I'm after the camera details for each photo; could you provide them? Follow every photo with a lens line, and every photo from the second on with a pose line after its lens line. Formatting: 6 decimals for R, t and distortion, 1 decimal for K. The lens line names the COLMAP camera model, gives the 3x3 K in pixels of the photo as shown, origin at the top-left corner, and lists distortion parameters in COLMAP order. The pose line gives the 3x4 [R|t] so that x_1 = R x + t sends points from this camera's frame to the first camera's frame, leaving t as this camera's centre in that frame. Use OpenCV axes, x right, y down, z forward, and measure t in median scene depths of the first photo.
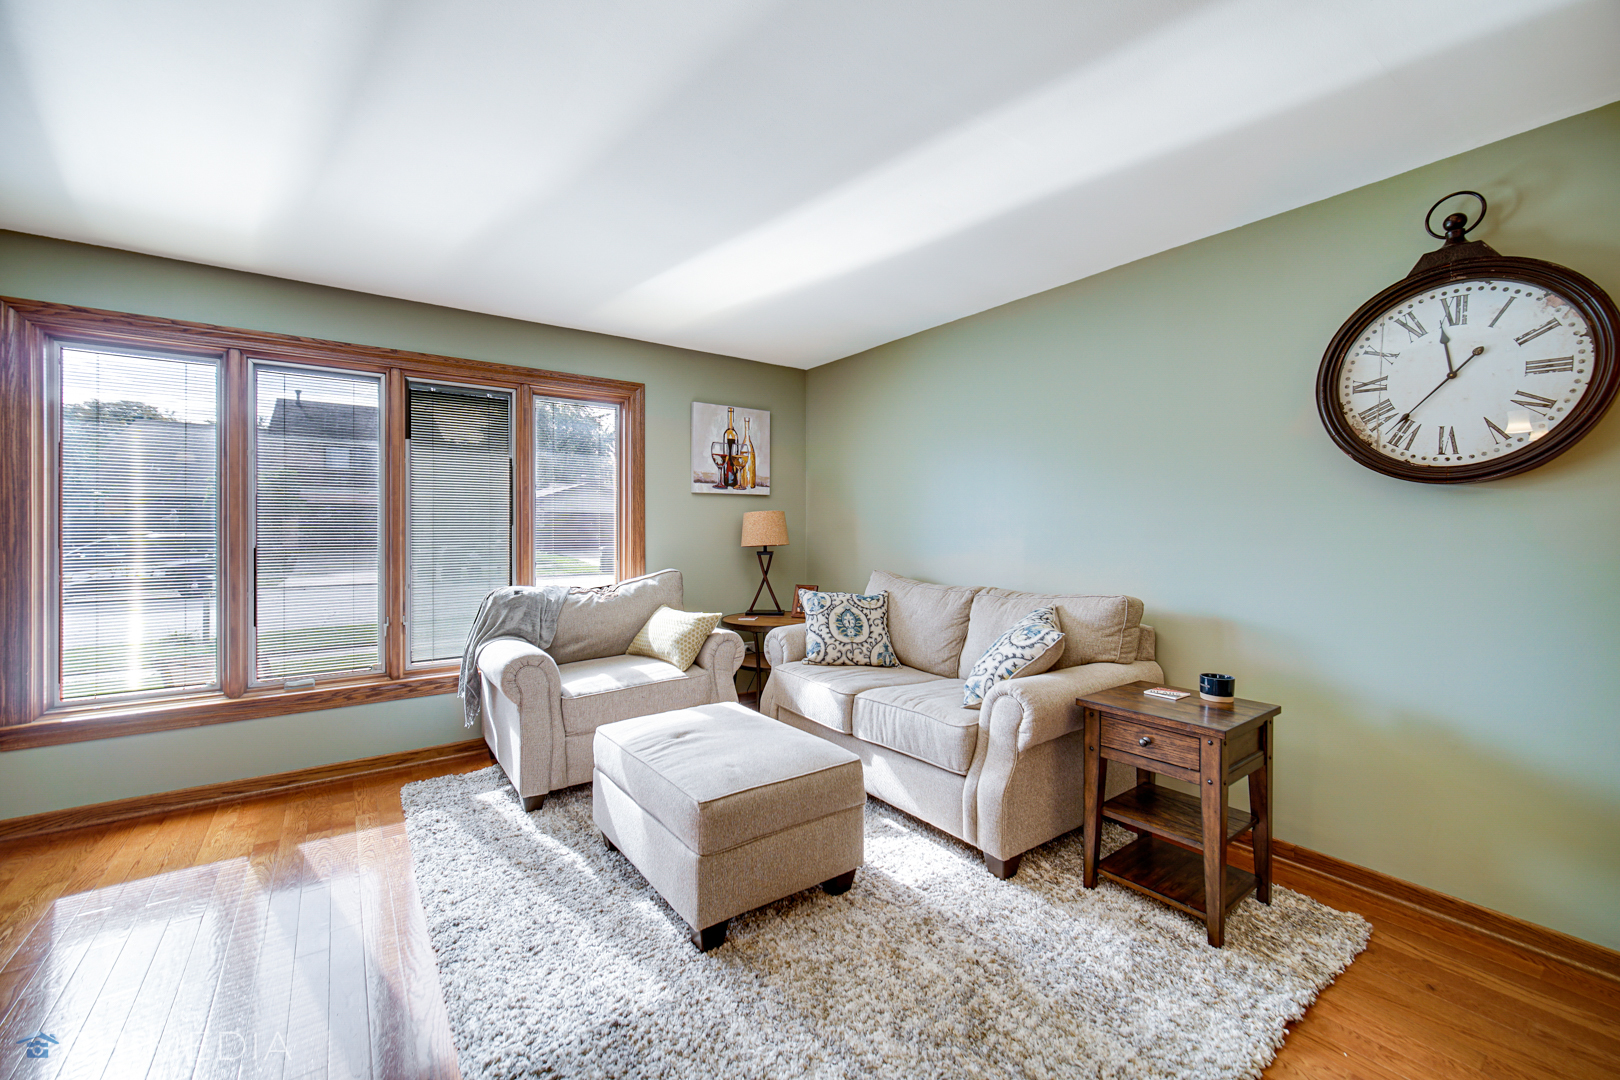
lens RADIAL K [[642.4, 0, 811.1], [0, 642.4, 538.1], [0, 0, 1]] dist [-0.001961, -0.000133]
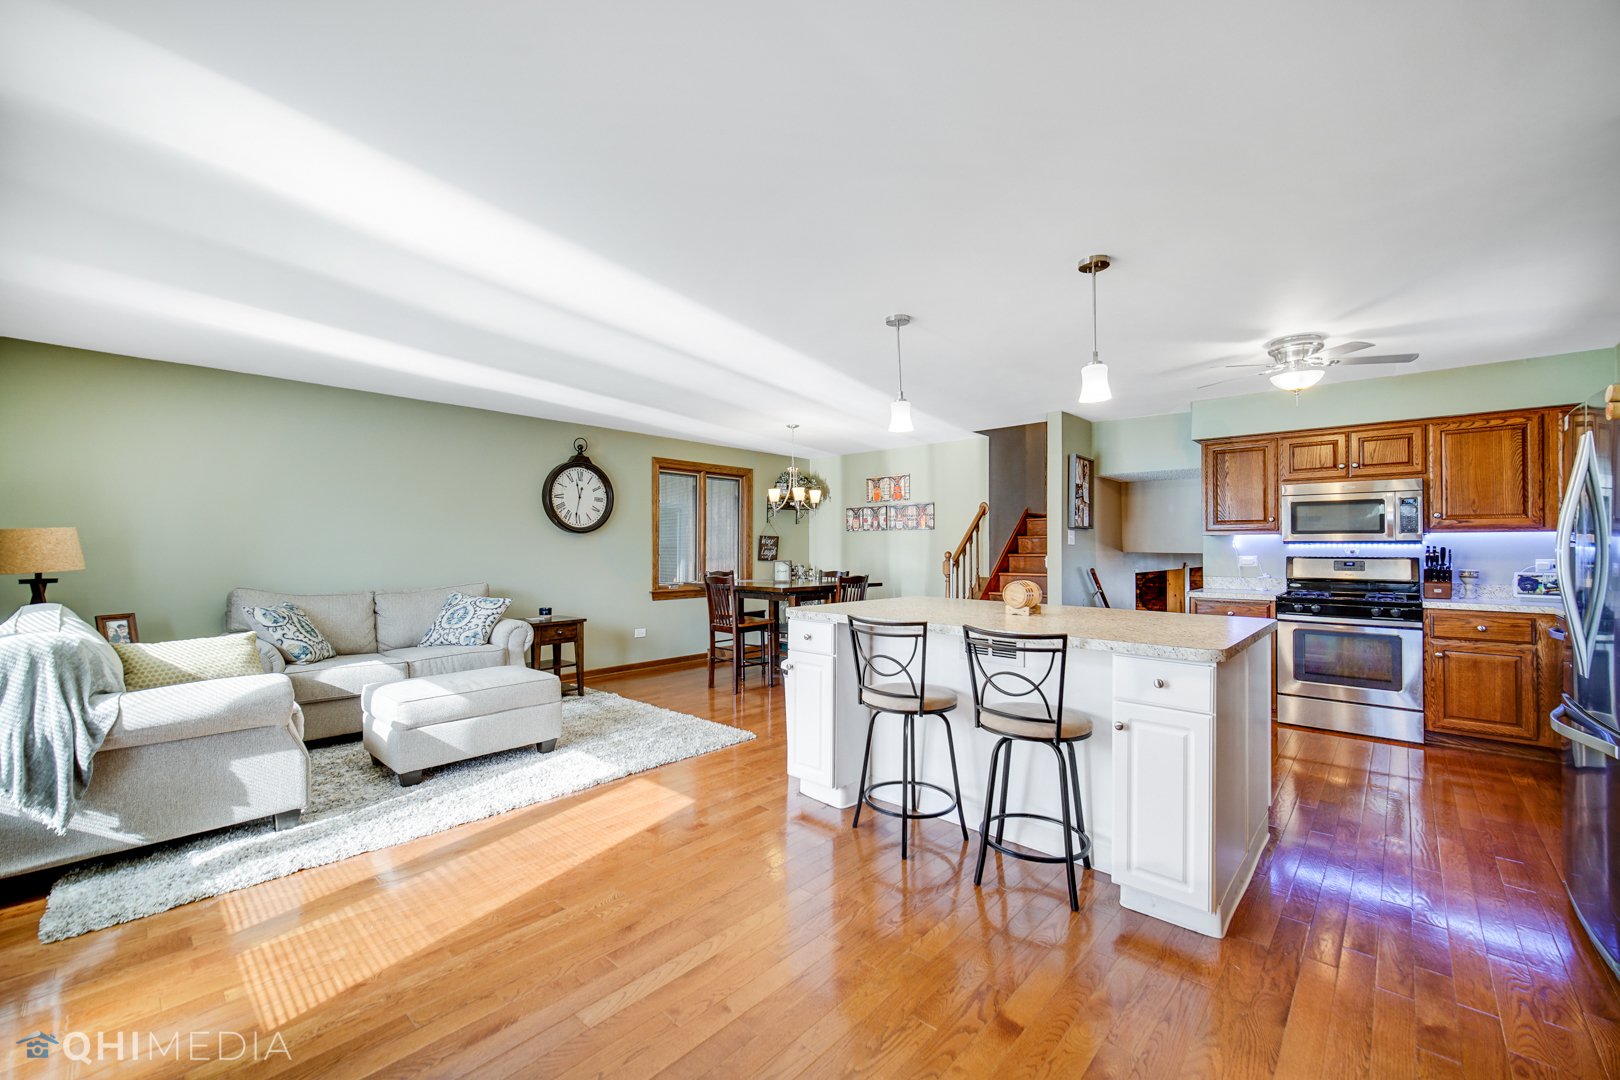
lens RADIAL K [[642.4, 0, 812.8], [0, 642.4, 538.0], [0, 0, 1]] dist [-0.001961, -0.000133]
pose [[-0.195854, 0.011433, 0.980566, -2.164050], [0.016044, 0.999836, -0.008454, -0.018944], [-0.980502, 0.014076, -0.196006, 0.510865]]
